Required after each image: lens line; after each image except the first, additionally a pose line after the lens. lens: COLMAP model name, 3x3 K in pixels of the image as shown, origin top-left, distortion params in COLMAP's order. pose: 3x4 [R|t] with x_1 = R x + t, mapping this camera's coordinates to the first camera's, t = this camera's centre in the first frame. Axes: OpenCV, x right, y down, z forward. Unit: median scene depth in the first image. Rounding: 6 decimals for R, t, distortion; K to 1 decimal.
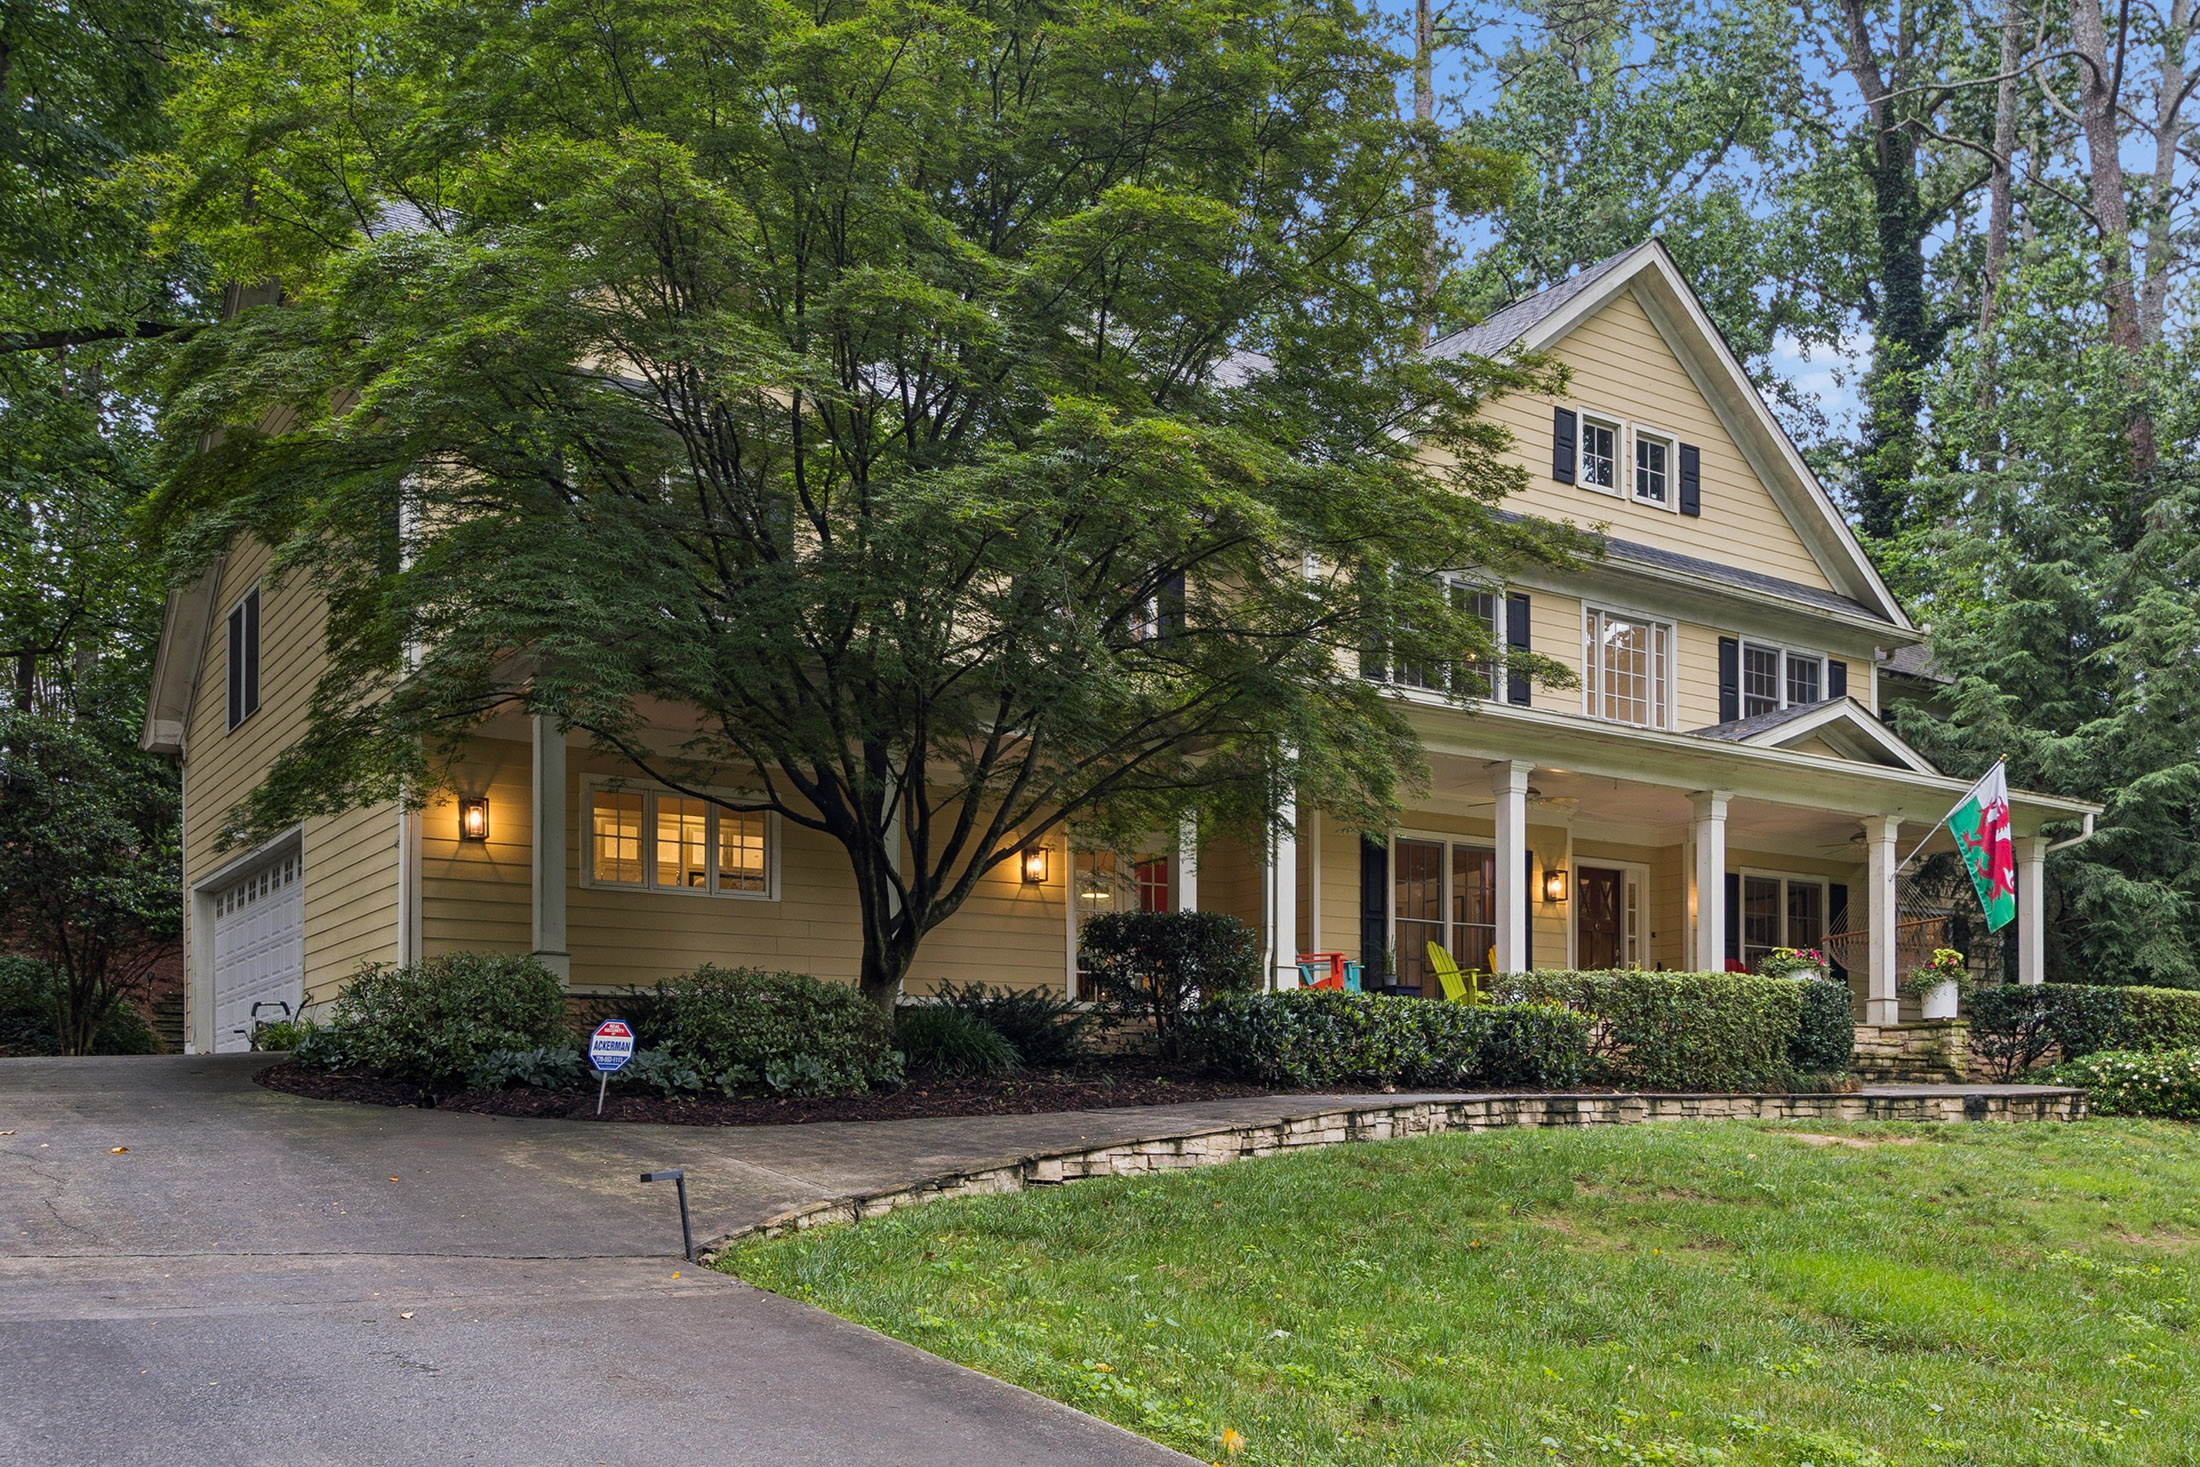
lens RADIAL K [[1952.2, 0, 1100.8], [0, 1952.2, 731.7], [0, 0, 1]] dist [-0.005051, -0.001388]
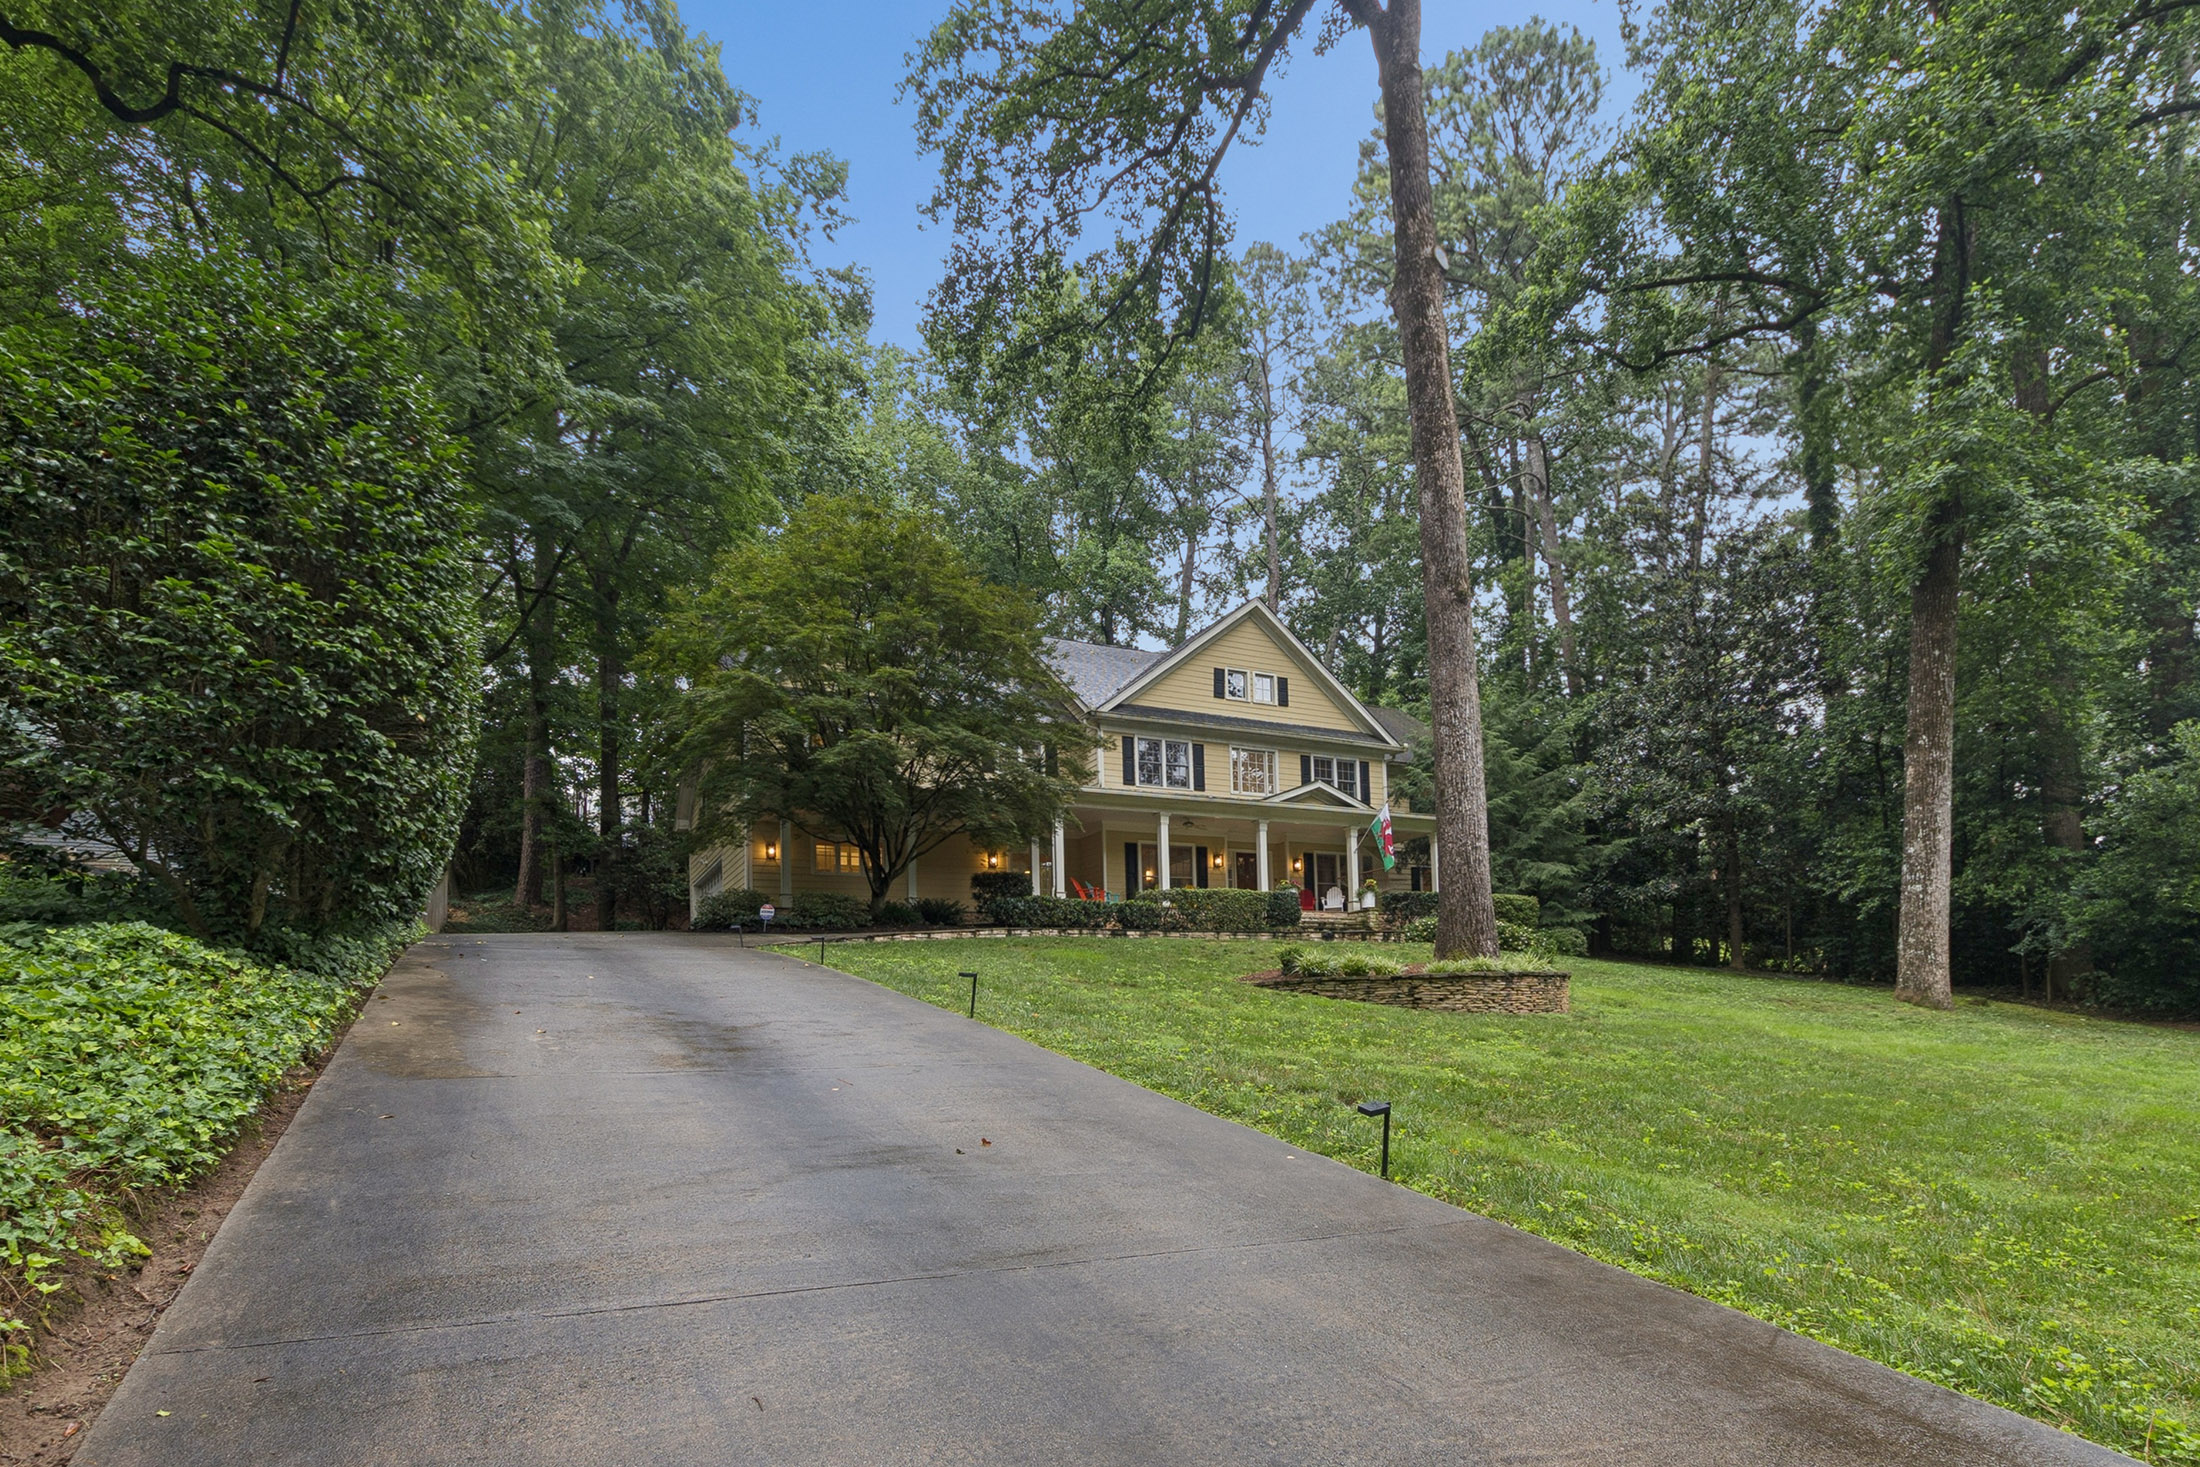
lens RADIAL K [[1005.6, 0, 1098.3], [0, 1005.6, 736.5], [0, 0, 1]] dist [-0.000373, -0.000170]
pose [[0.994186, -0.055634, -0.092190, 0.221543], [0.049310, 0.996362, -0.069511, 0.003129], [0.095722, 0.064561, 0.993312, -0.312492]]
